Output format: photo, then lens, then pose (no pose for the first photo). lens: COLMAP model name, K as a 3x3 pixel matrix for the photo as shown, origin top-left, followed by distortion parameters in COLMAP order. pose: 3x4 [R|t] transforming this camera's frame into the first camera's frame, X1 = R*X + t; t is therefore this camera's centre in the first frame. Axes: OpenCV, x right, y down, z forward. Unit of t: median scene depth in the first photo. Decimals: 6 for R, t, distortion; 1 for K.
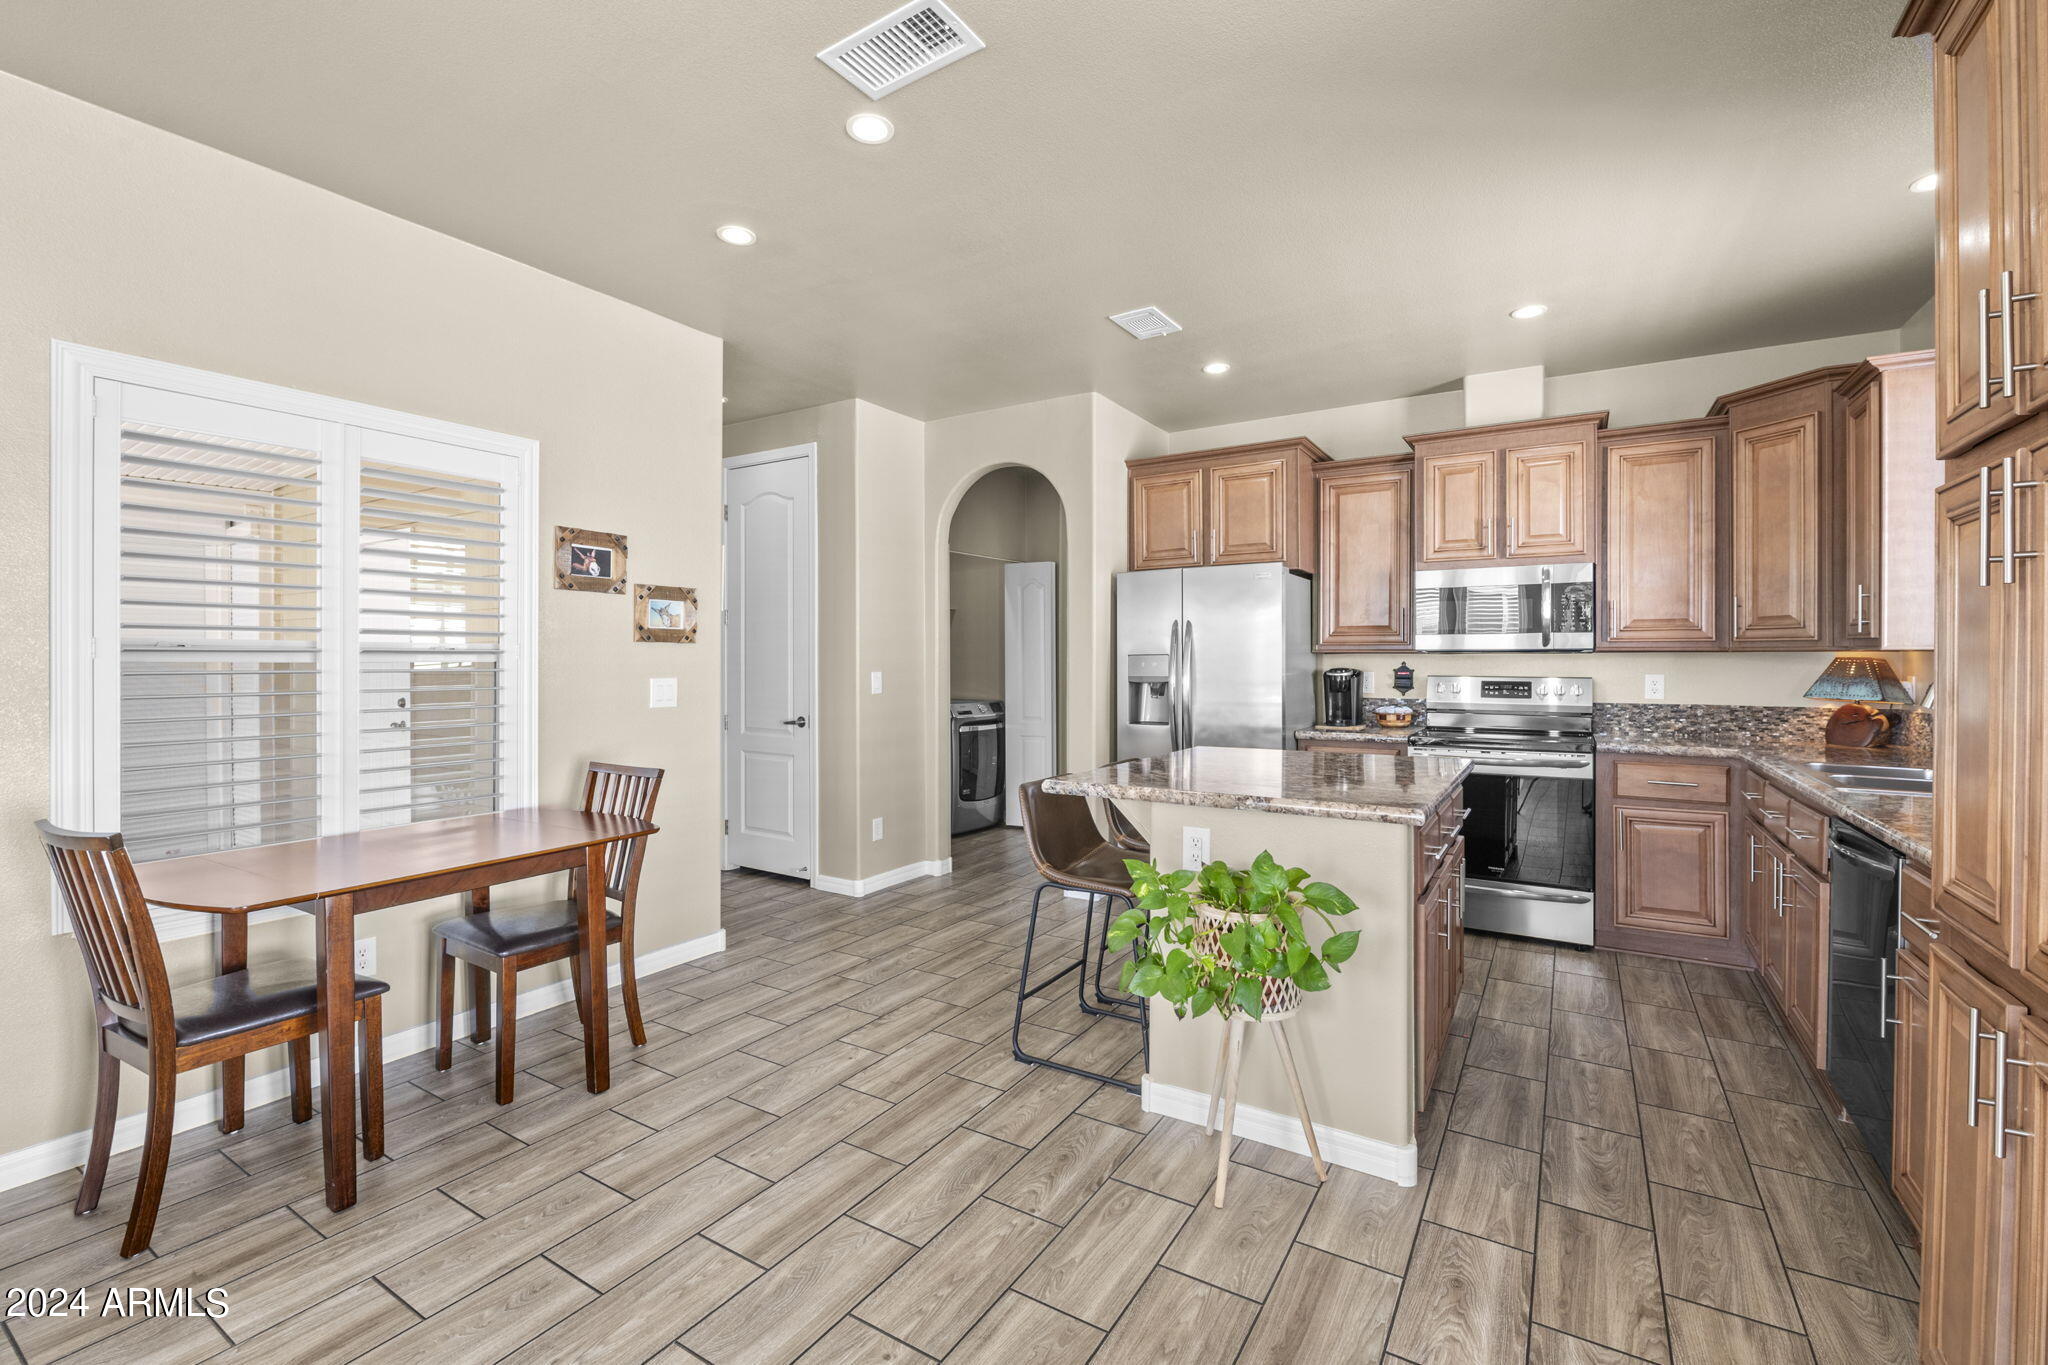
lens RADIAL K [[881.6, 0, 1026.2], [0, 881.6, 664.2], [0, 0, 1]] dist [-0.002020, -0.005337]
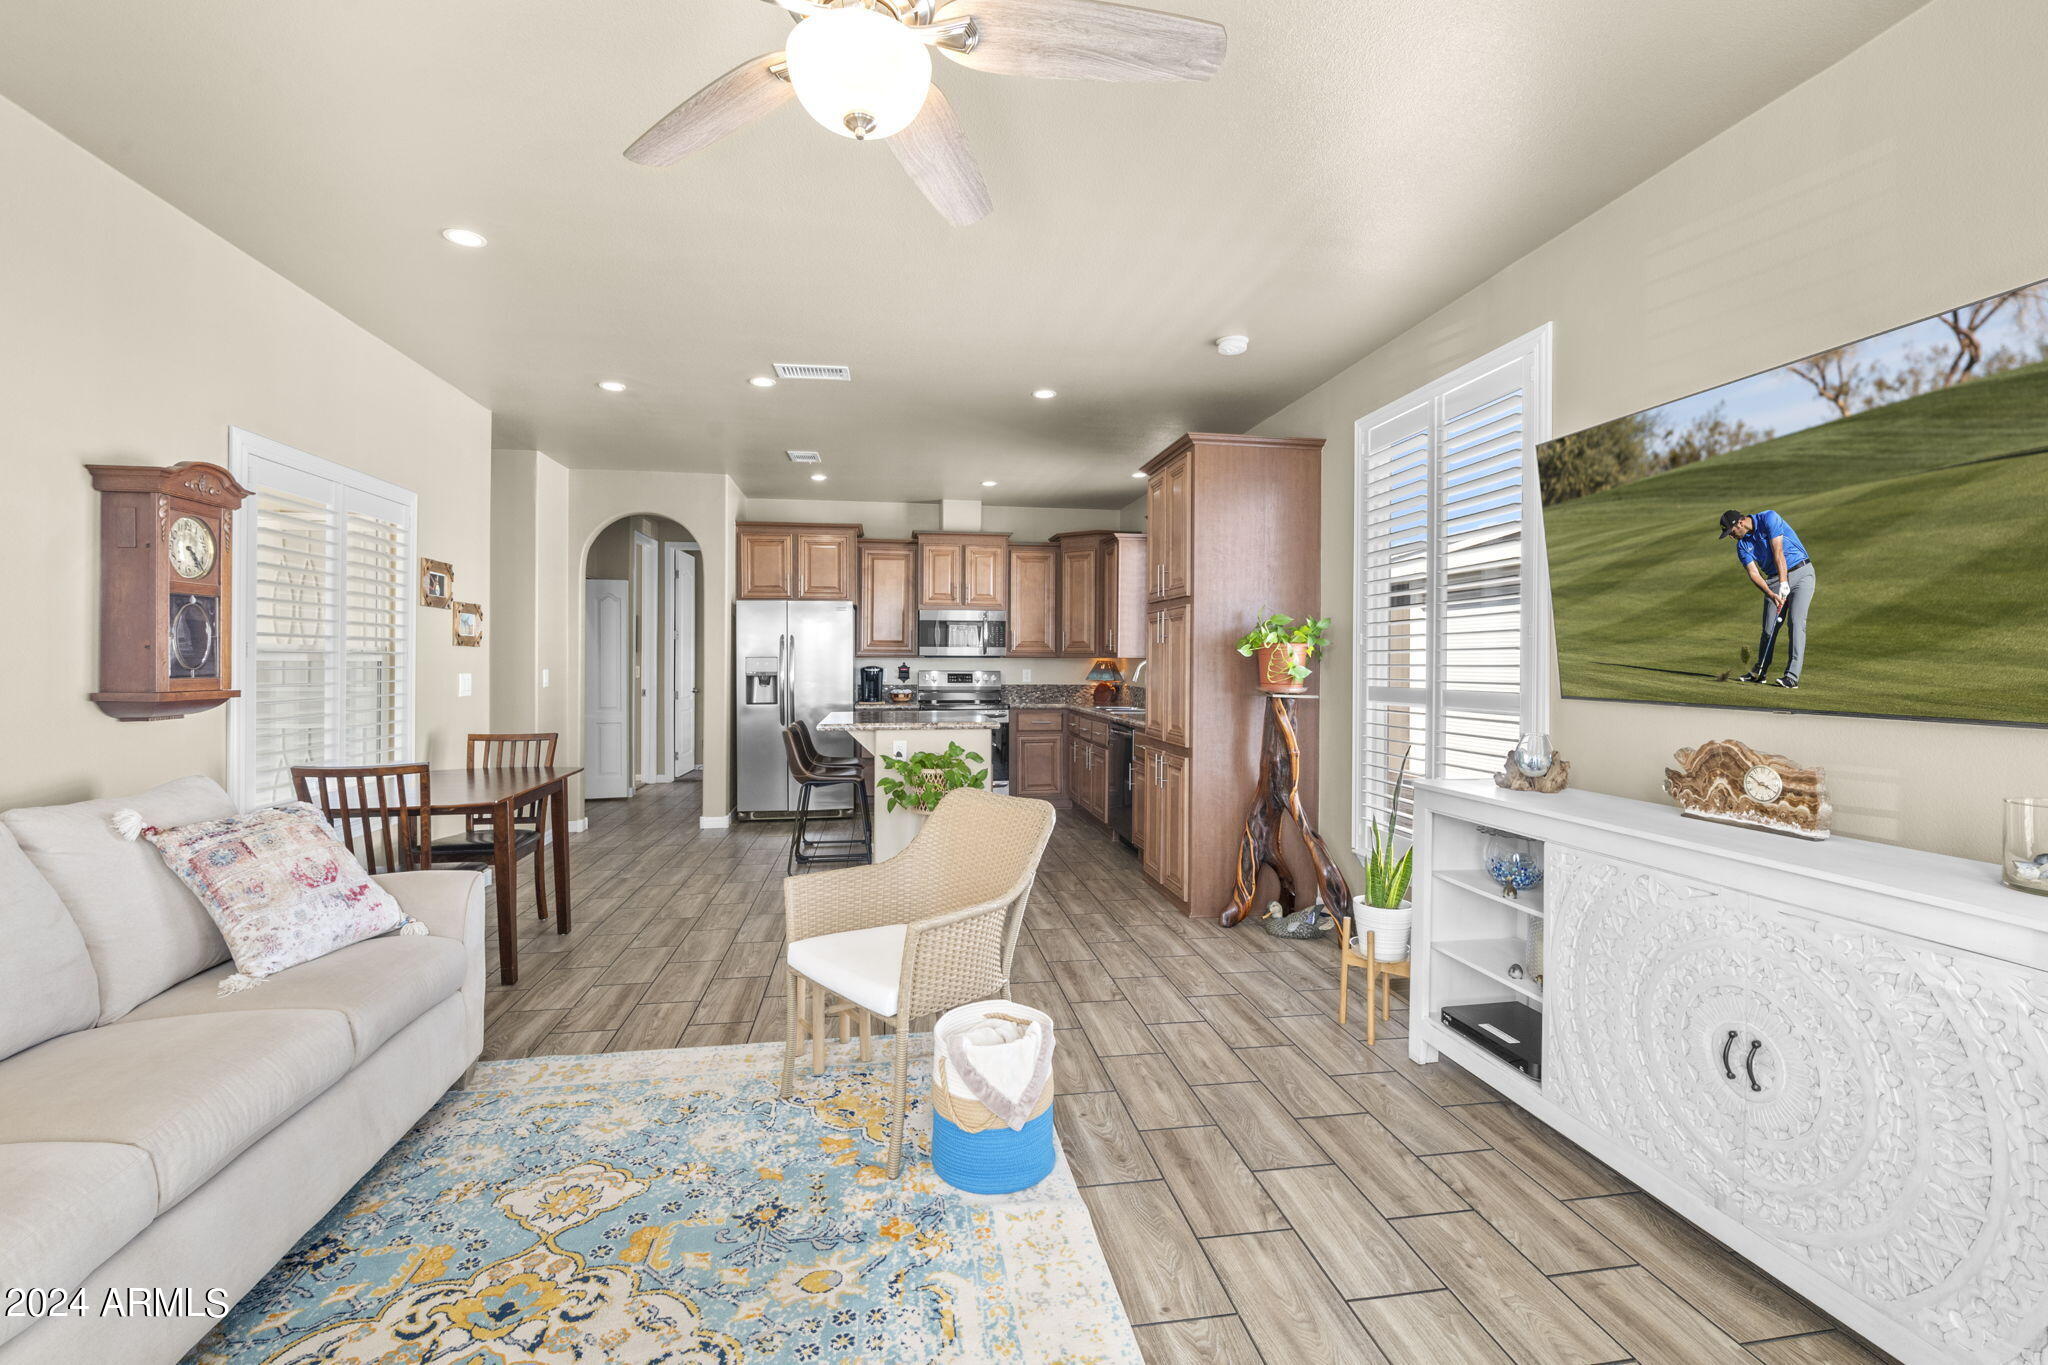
lens RADIAL K [[881.6, 0, 1026.2], [0, 881.6, 664.2], [0, 0, 1]] dist [-0.002020, -0.005337]
pose [[0.753647, 0.000858, 0.657279, -0.556532], [0.000020, 0.999999, -0.001328, 0.003305], [-0.657280, 0.001014, 0.753646, -0.454082]]
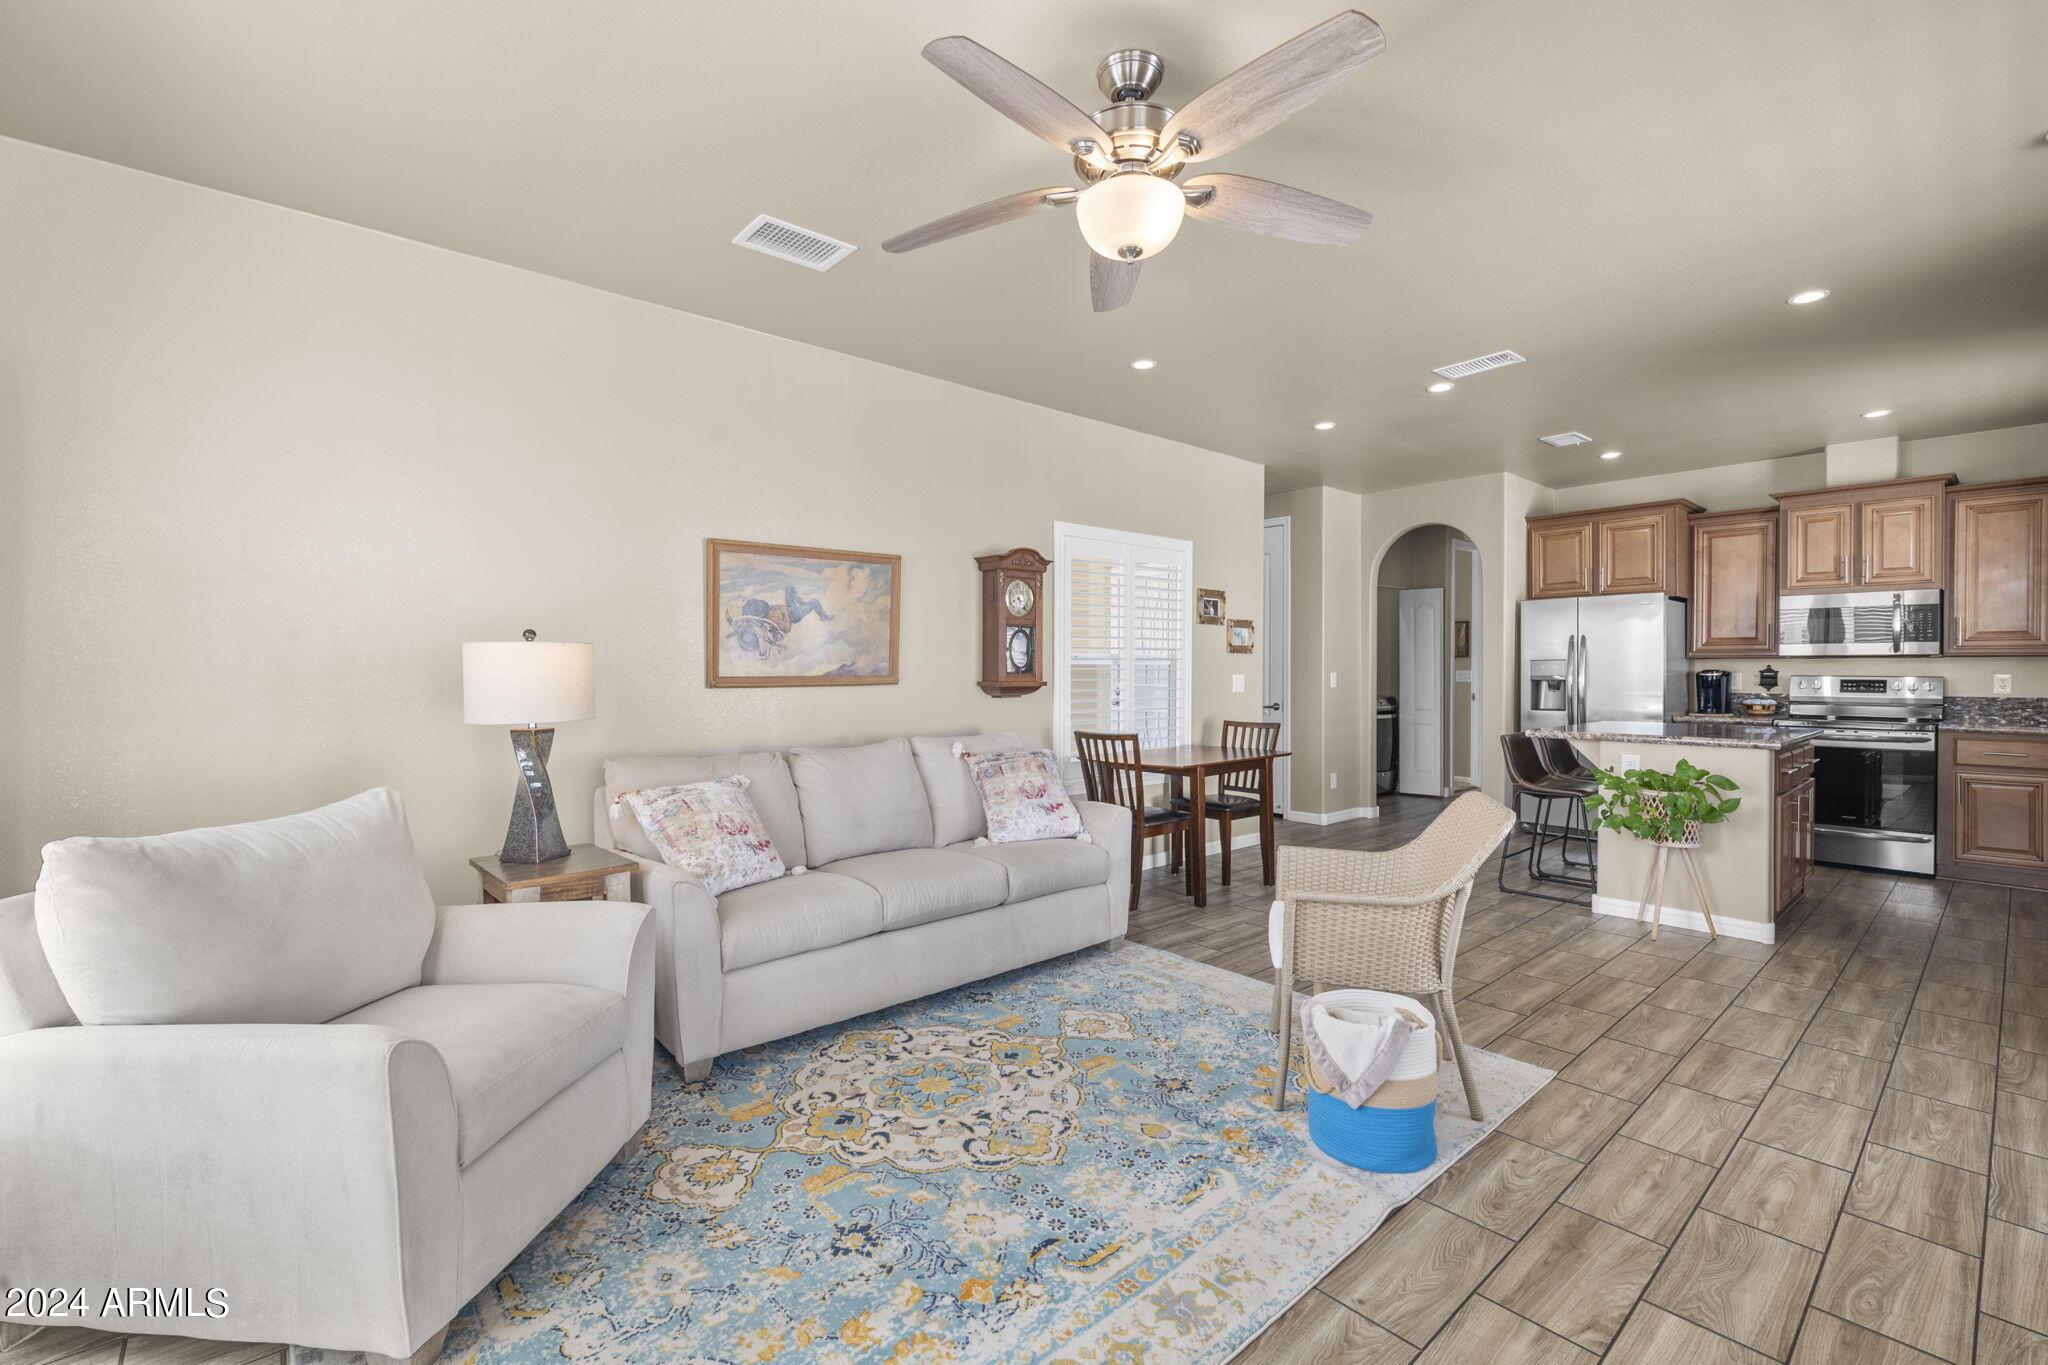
lens RADIAL K [[880.0, 0, 1023.7], [0, 880.0, 678.1], [0, 0, 1]] dist [-0.001846, -0.005259]
pose [[0.955065, 0.002892, -0.296382, -0.265547], [-0.000983, 0.999978, 0.006590, 0.010462], [0.296394, -0.006003, 0.955047, -0.624318]]
